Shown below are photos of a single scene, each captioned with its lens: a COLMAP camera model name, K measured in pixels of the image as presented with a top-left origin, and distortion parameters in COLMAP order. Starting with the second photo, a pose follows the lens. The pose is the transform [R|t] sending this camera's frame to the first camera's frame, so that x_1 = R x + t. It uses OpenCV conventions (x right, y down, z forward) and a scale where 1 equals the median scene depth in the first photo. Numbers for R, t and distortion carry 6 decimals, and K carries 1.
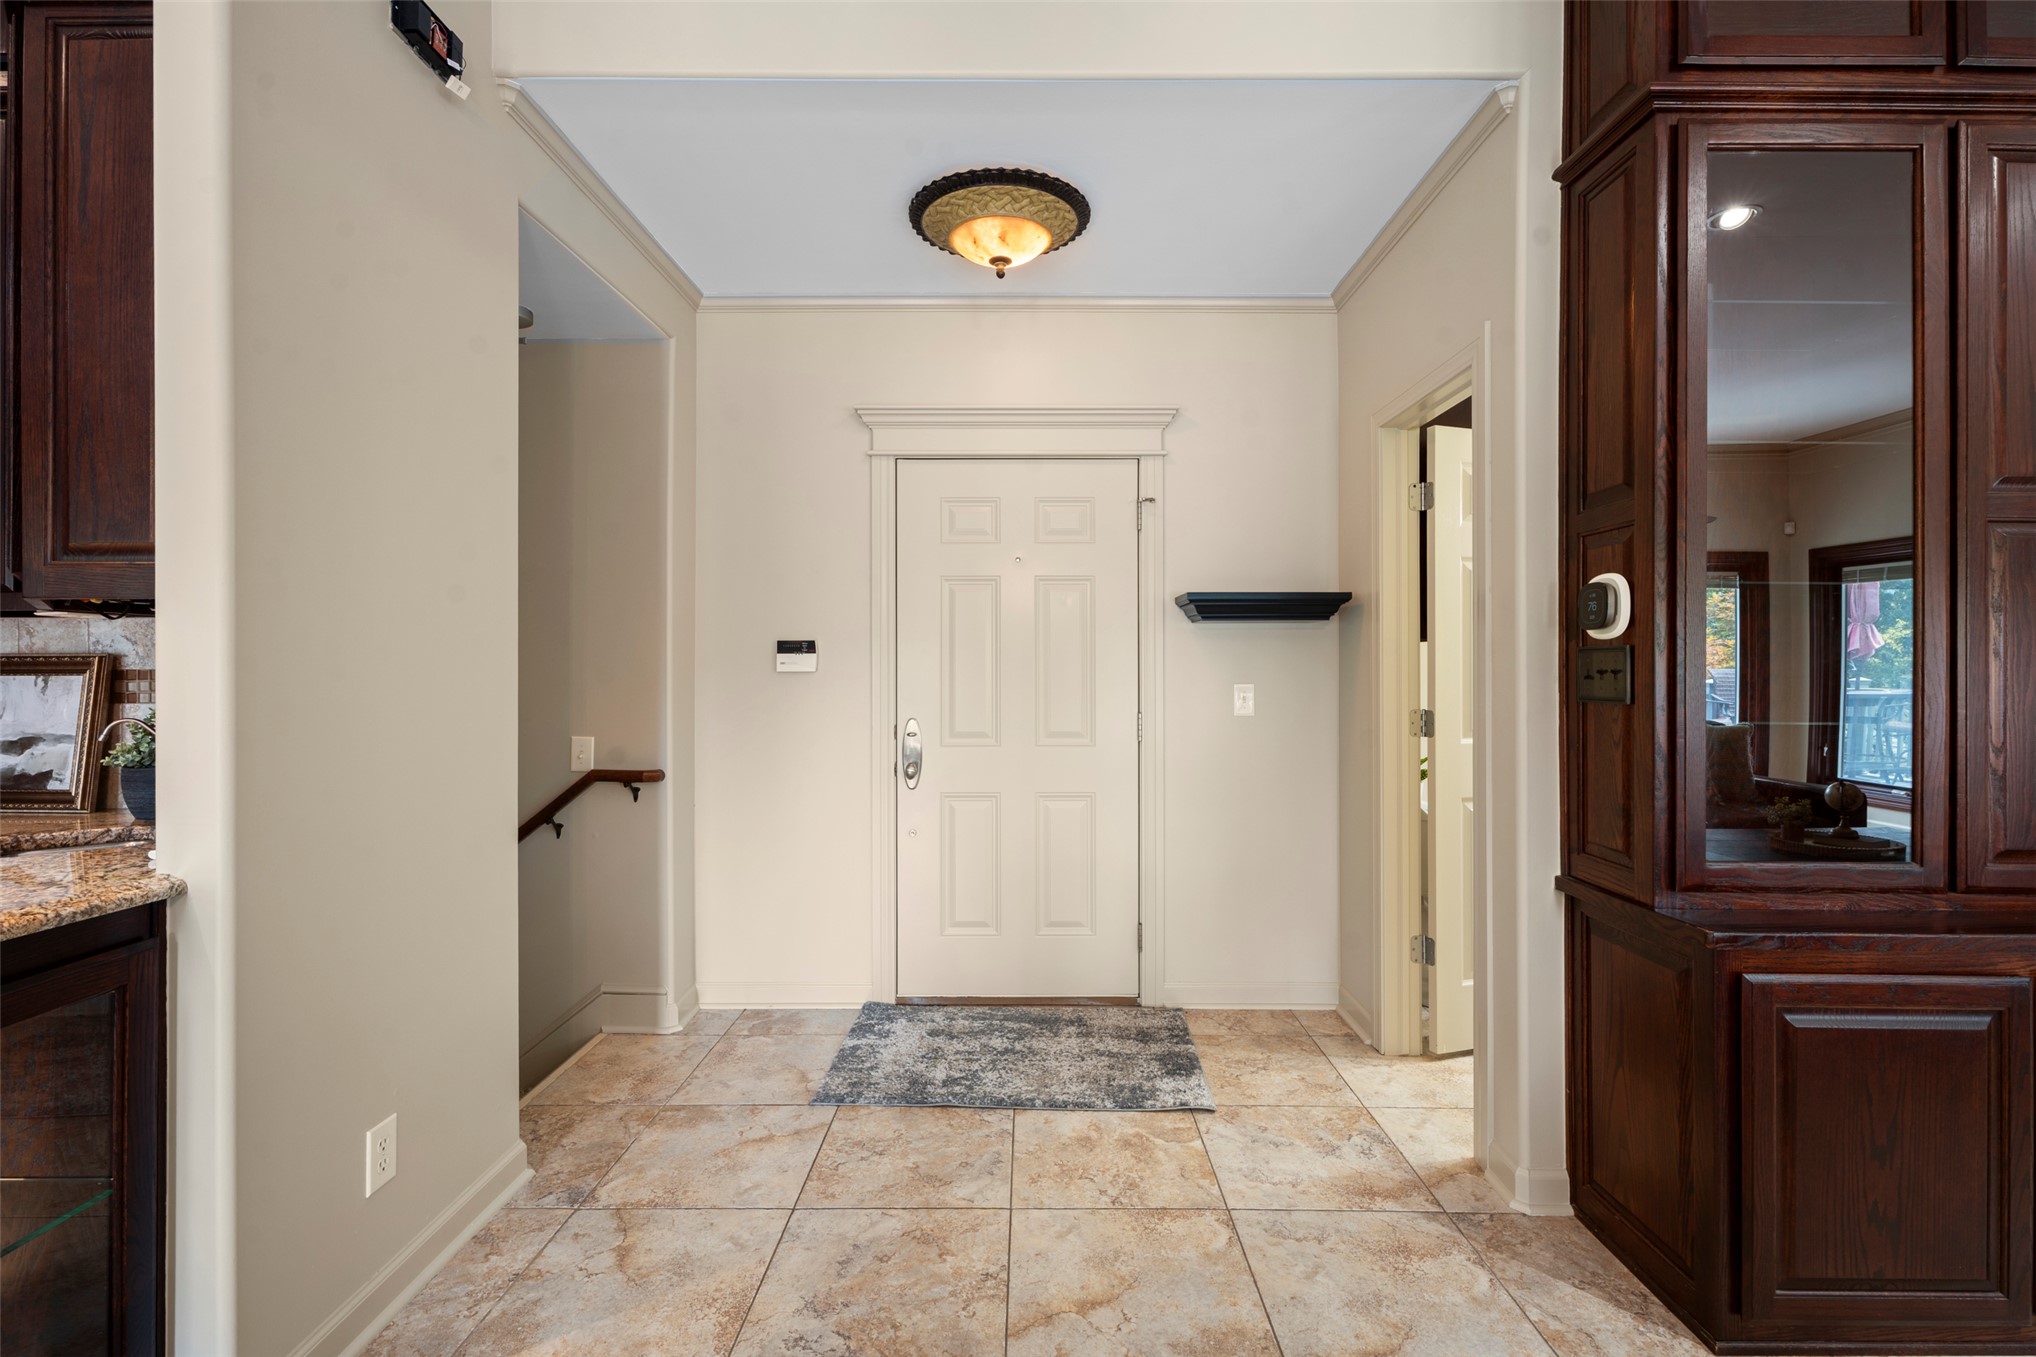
lens RADIAL K [[904.8, 0, 1027.8], [0, 904.8, 665.8], [0, 0, 1]] dist [0.004873, -0.003268]
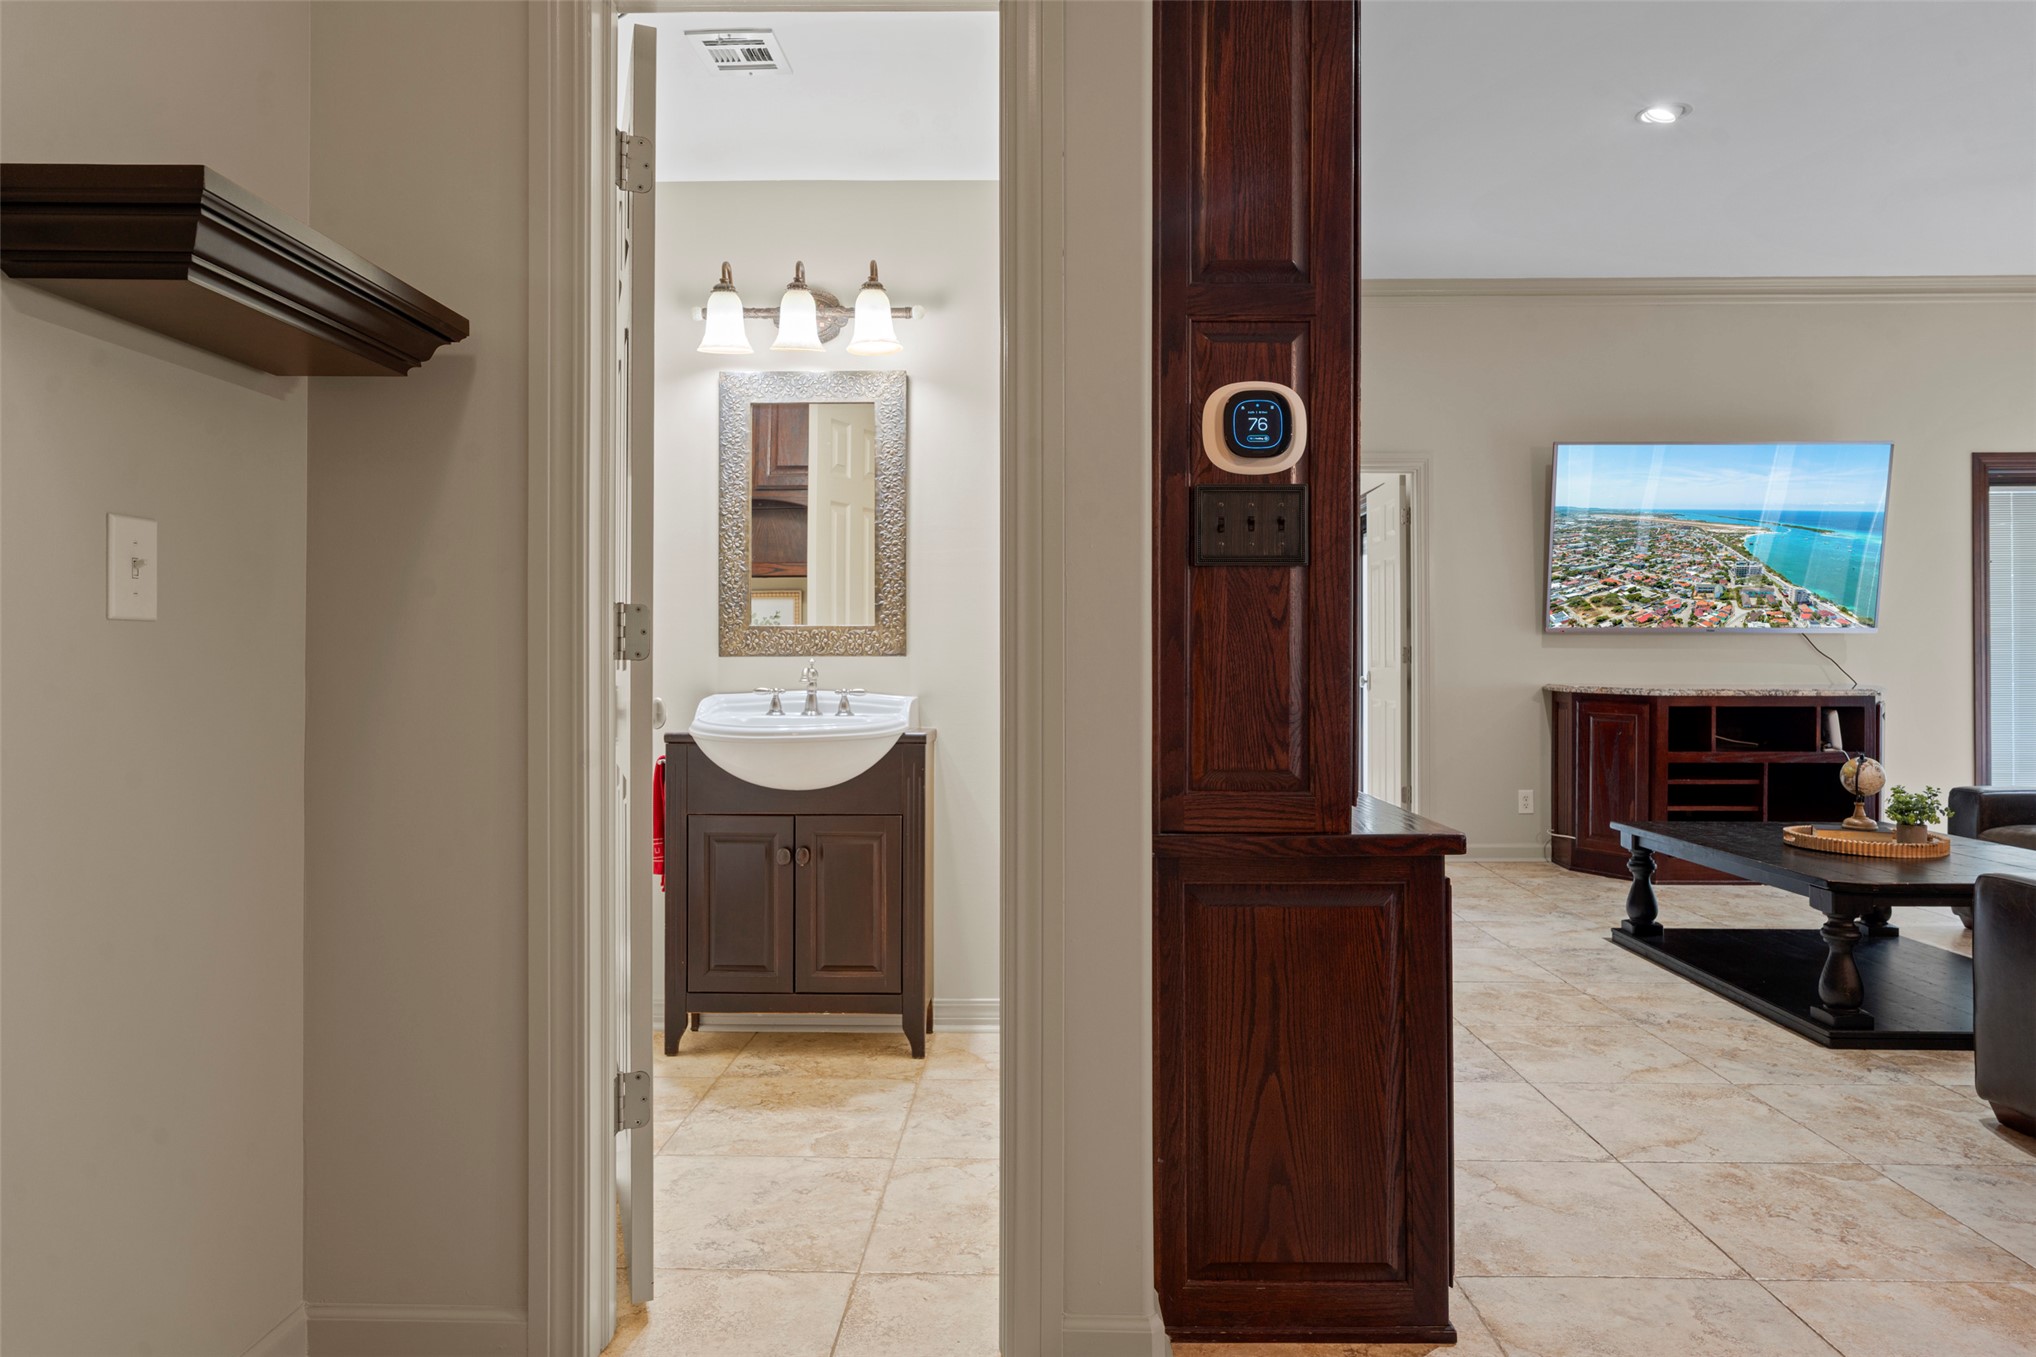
lens RADIAL K [[1275.5, 0, 1025.6], [0, 1275.5, 657.3], [0, 0, 1]] dist [-0.011790, -0.000974]
pose [[0.017393, 0.006163, 0.999830, -0.348619], [-0.007111, 0.999956, -0.006040, 0.119156], [-0.999823, -0.007005, 0.017436, 1.159735]]
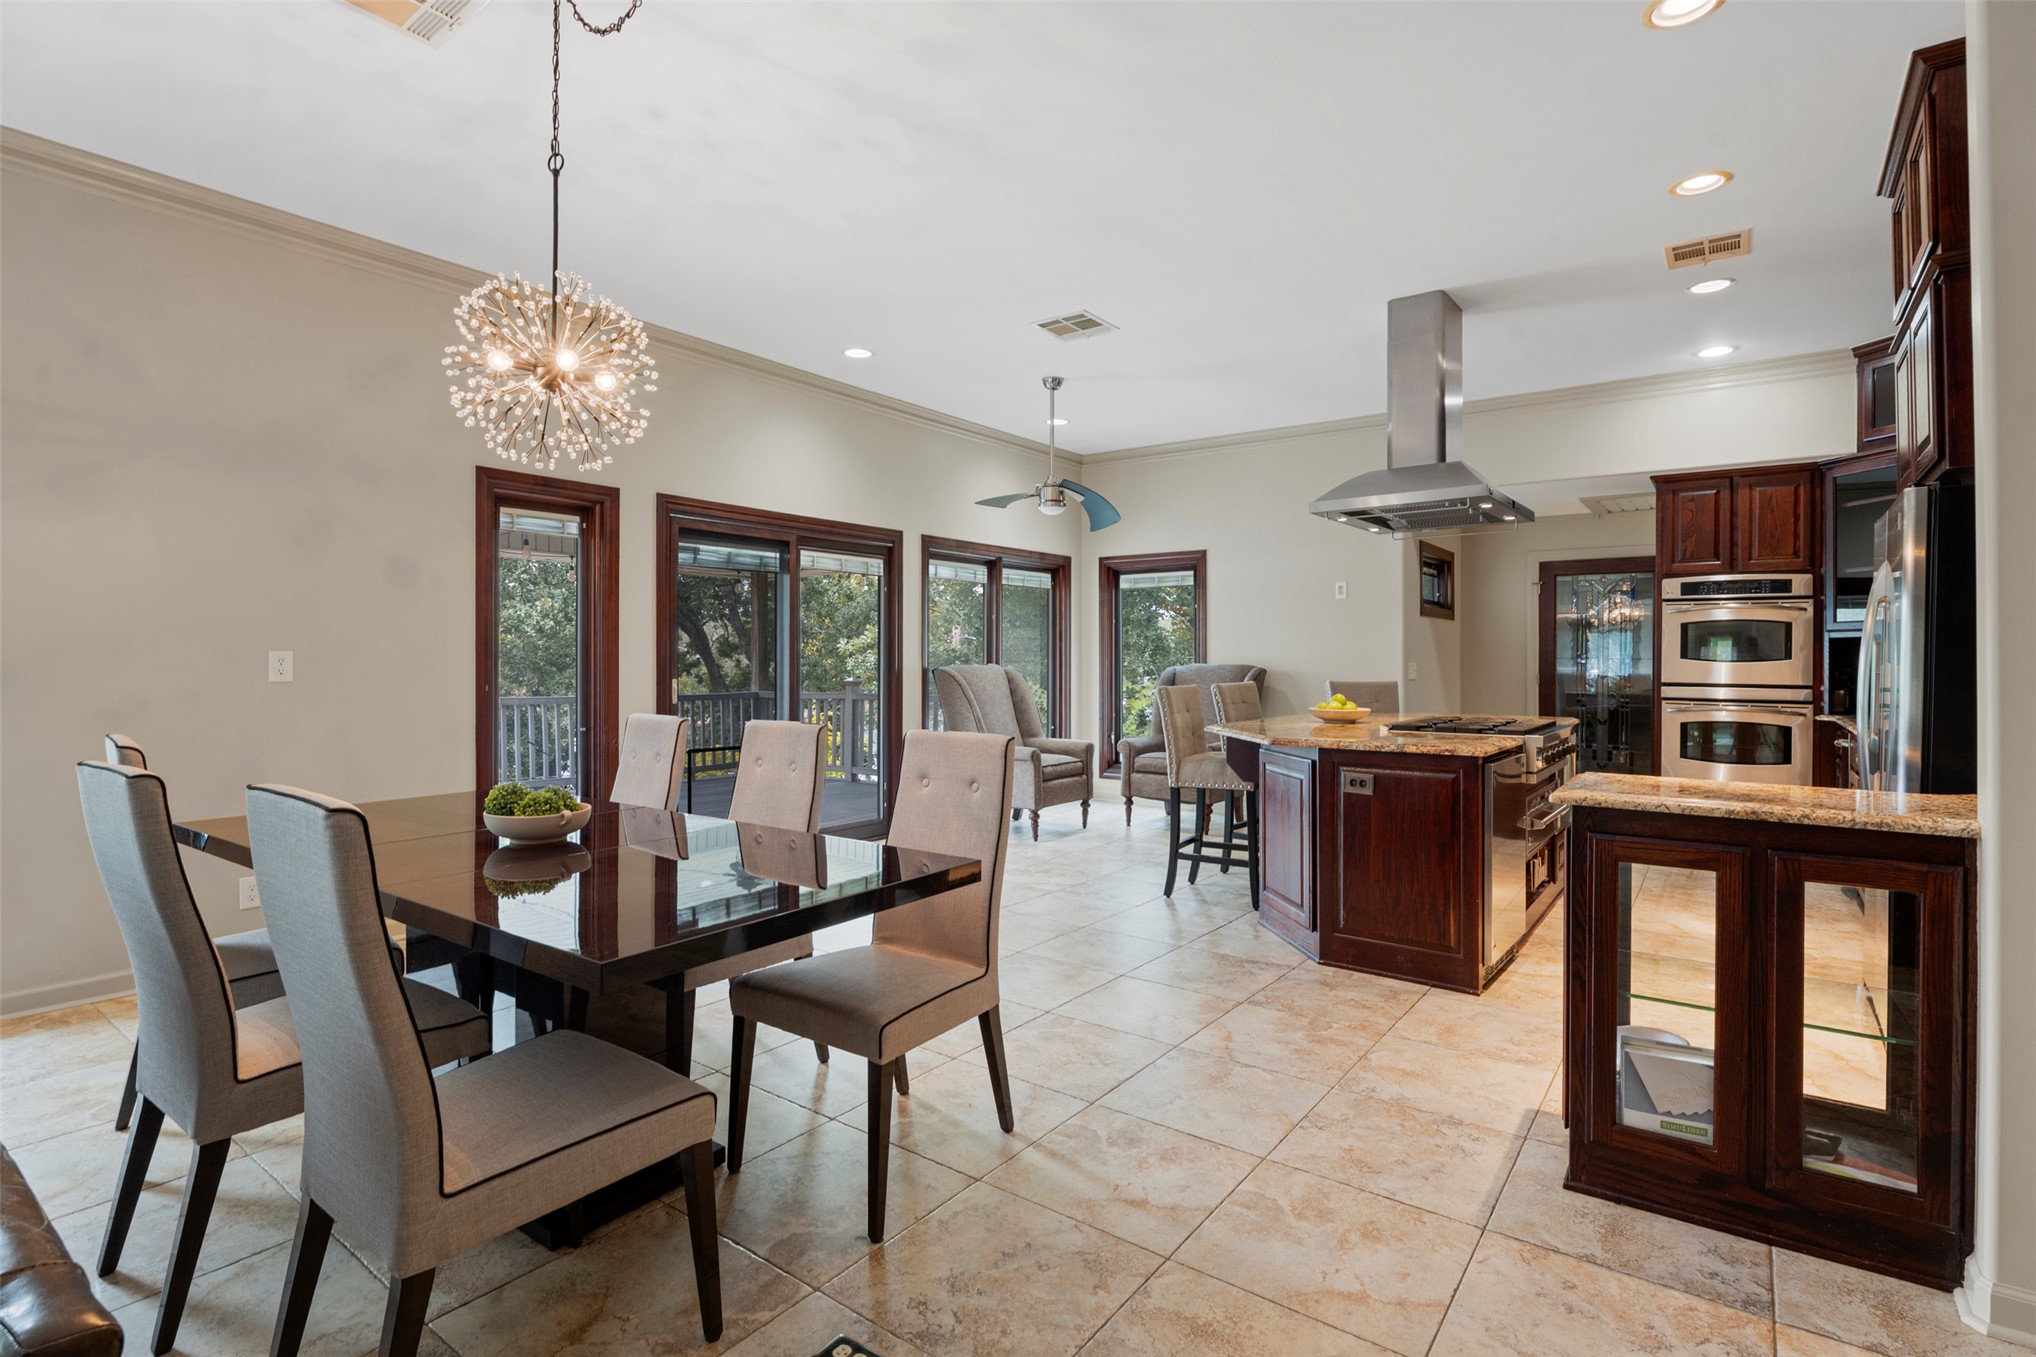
lens RADIAL K [[974.1, 0, 1020.5], [0, 974.1, 656.9], [0, 0, 1]] dist [-0.011808, 0.000197]
pose [[-0.595961, -0.002915, -0.803008, 0.631441], [0.001895, 0.999986, -0.005036, 0.007672], [0.803011, -0.004523, -0.595947, 0.527417]]
